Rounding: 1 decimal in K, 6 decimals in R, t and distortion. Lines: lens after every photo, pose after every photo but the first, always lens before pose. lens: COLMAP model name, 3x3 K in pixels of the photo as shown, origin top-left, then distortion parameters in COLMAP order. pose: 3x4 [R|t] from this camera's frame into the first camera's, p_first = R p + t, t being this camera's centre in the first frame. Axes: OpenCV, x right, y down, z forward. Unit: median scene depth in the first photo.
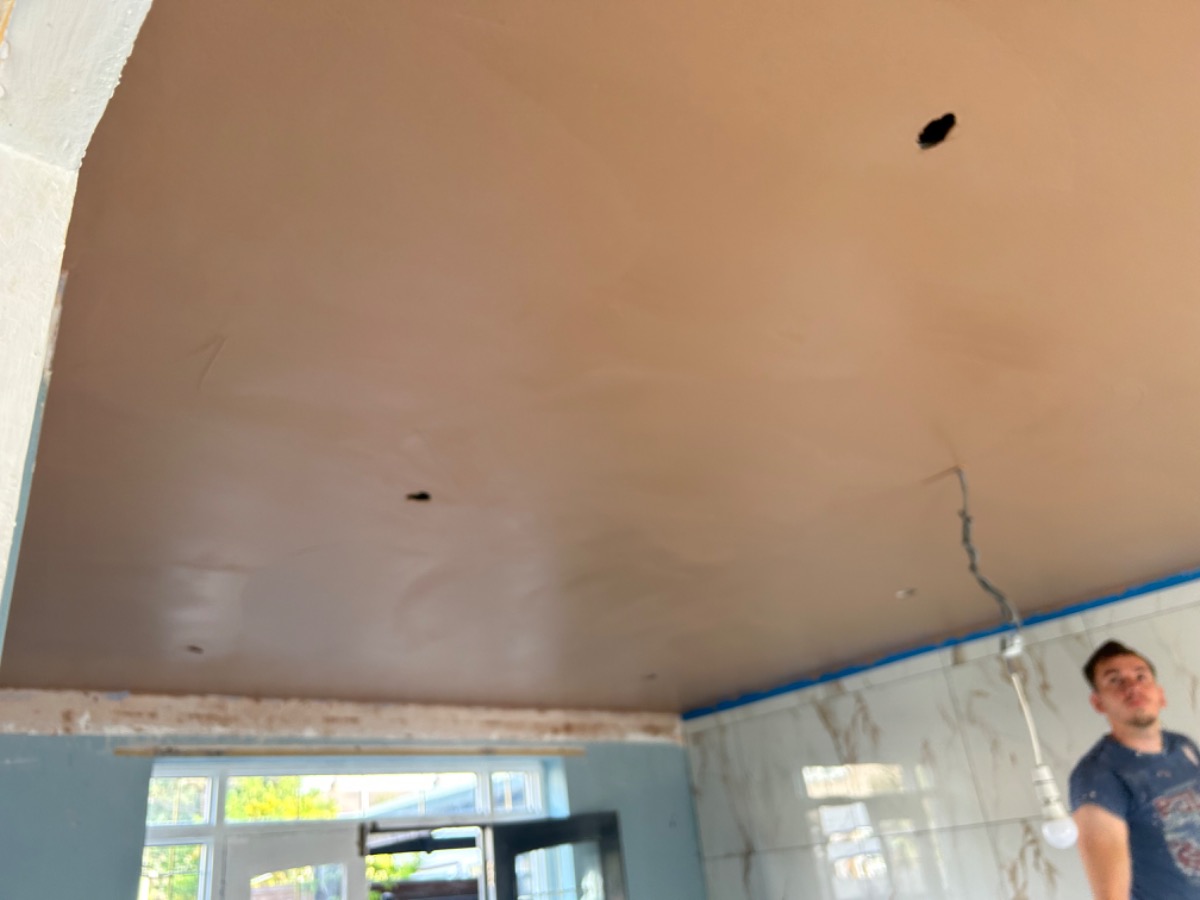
lens RADIAL K [[893.3, 0, 600.0], [0, 893.3, 450.0], [0, 0, 1]] dist [0.073120, -0.089230]
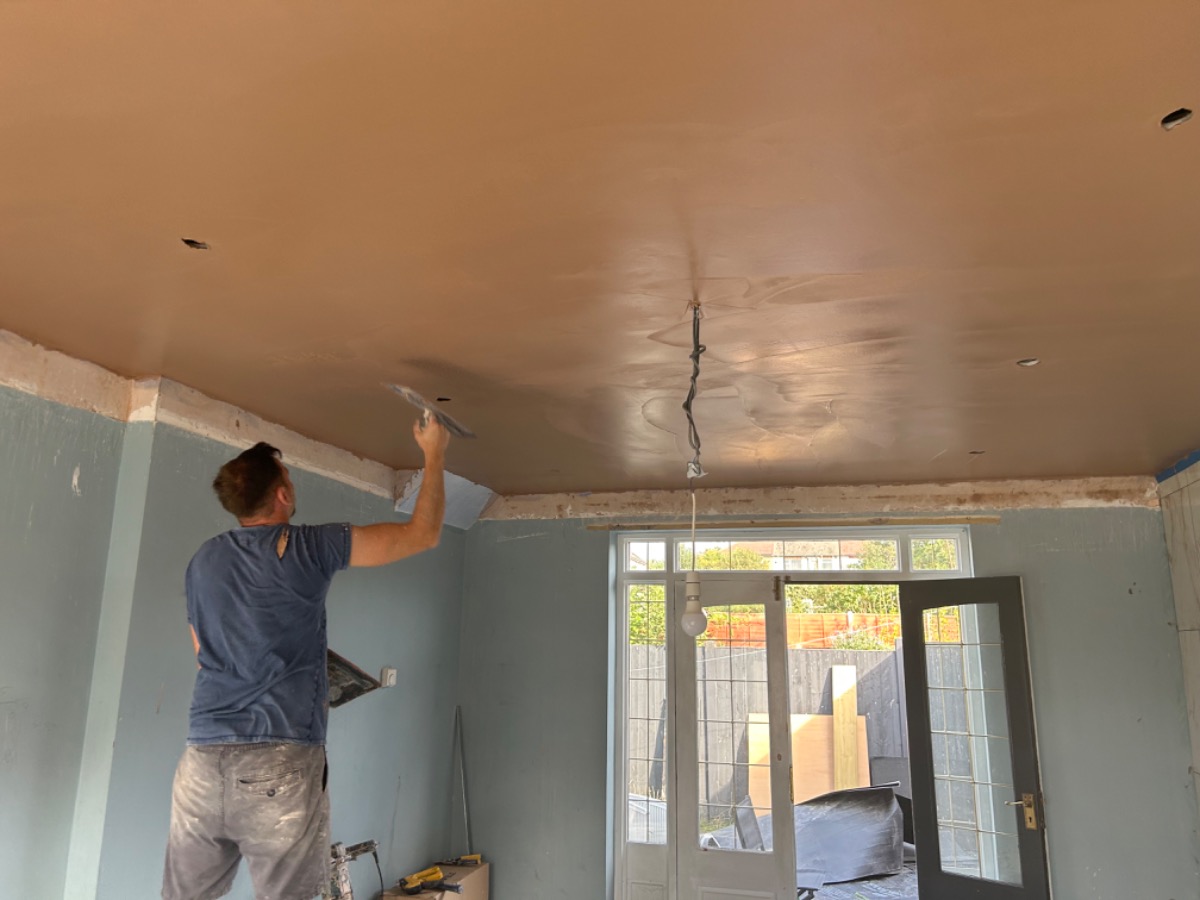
lens RADIAL K [[893.3, 0, 600.0], [0, 893.3, 450.0], [0, 0, 1]] dist [0.073120, -0.089230]
pose [[0.539762, -0.078766, -0.838125, 0.710307], [0.294588, 0.950335, 0.100407, 0.039473], [0.788590, -0.301097, 0.536158, 0.170846]]
